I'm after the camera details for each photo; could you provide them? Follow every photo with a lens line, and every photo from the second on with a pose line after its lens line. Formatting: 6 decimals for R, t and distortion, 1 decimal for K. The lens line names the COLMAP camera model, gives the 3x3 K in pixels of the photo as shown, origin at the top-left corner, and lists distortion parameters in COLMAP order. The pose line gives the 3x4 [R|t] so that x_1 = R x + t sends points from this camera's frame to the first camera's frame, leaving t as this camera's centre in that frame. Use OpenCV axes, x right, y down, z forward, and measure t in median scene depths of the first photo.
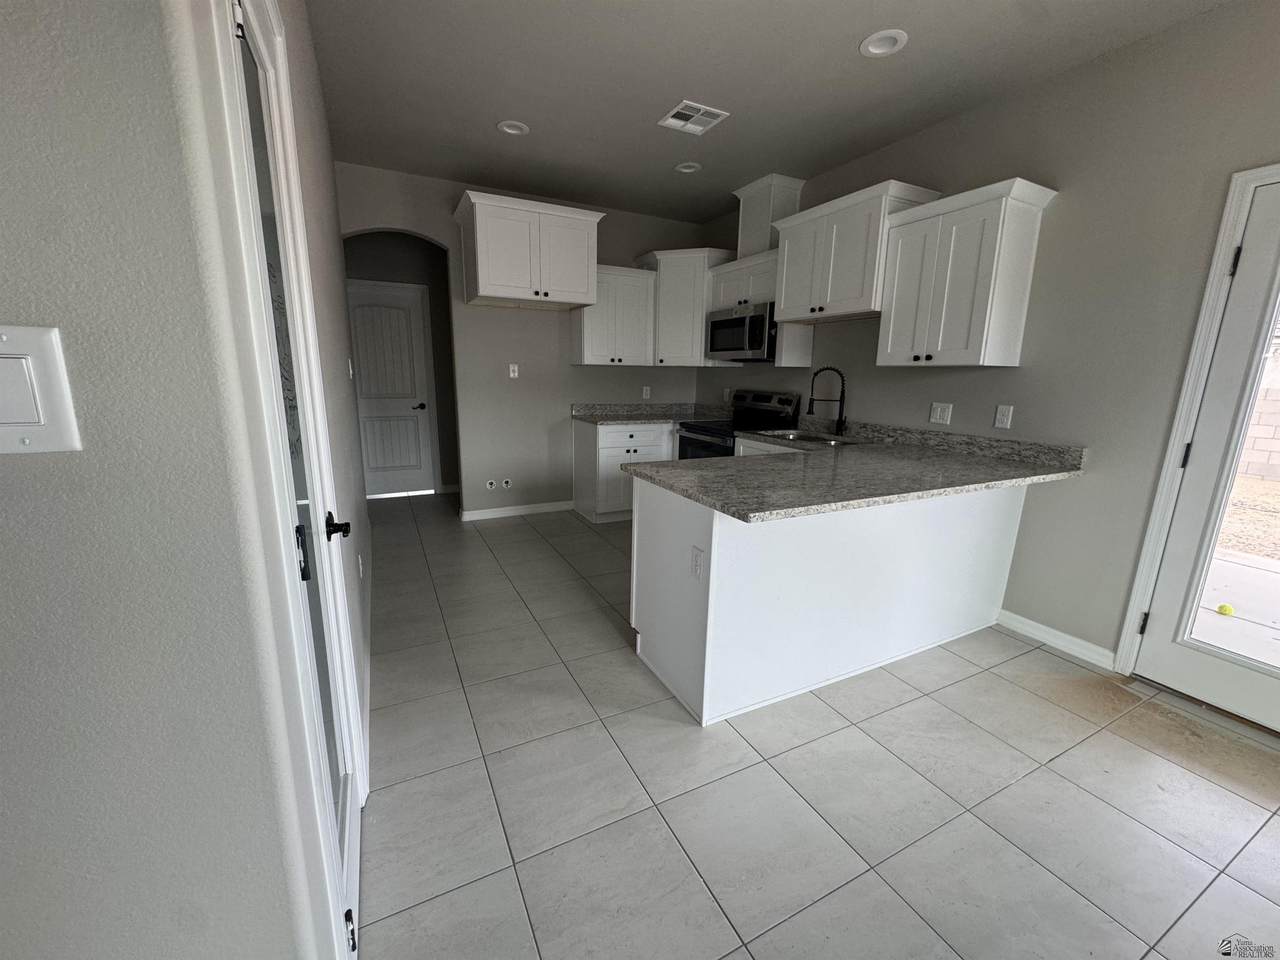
lens RADIAL K [[510.9, 0, 640.0], [0, 510.9, 480.0], [0, 0, 1]] dist [-0.002749, 0.000100]
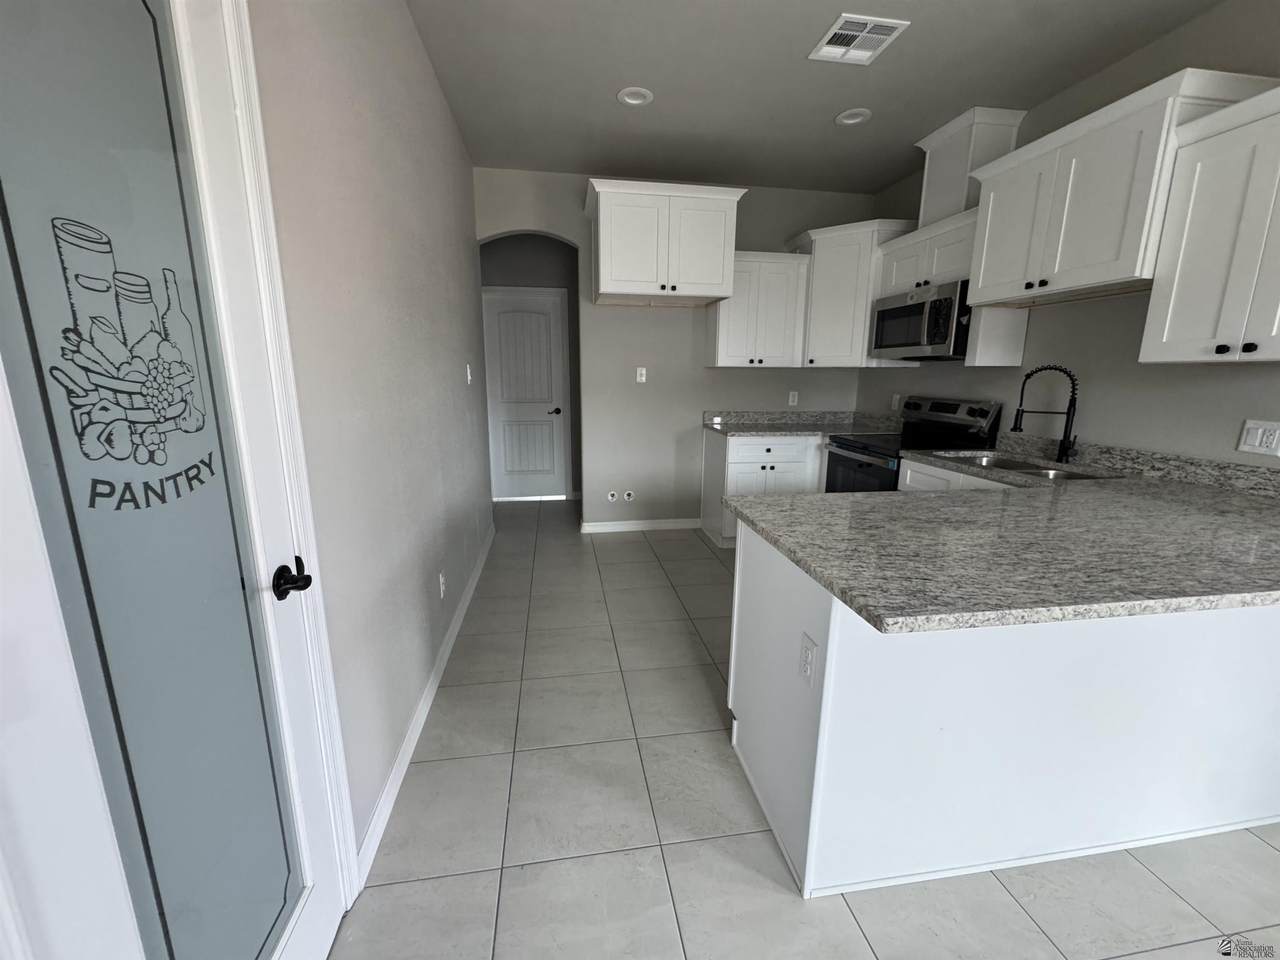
lens RADIAL K [[510.9, 0, 640.0], [0, 510.9, 480.0], [0, 0, 1]] dist [-0.002749, 0.000100]
pose [[0.951510, 0.053428, -0.302943, 0.048828], [-0.055039, 0.998479, 0.003222, -0.032916], [0.302654, 0.013608, 0.953003, 0.151505]]
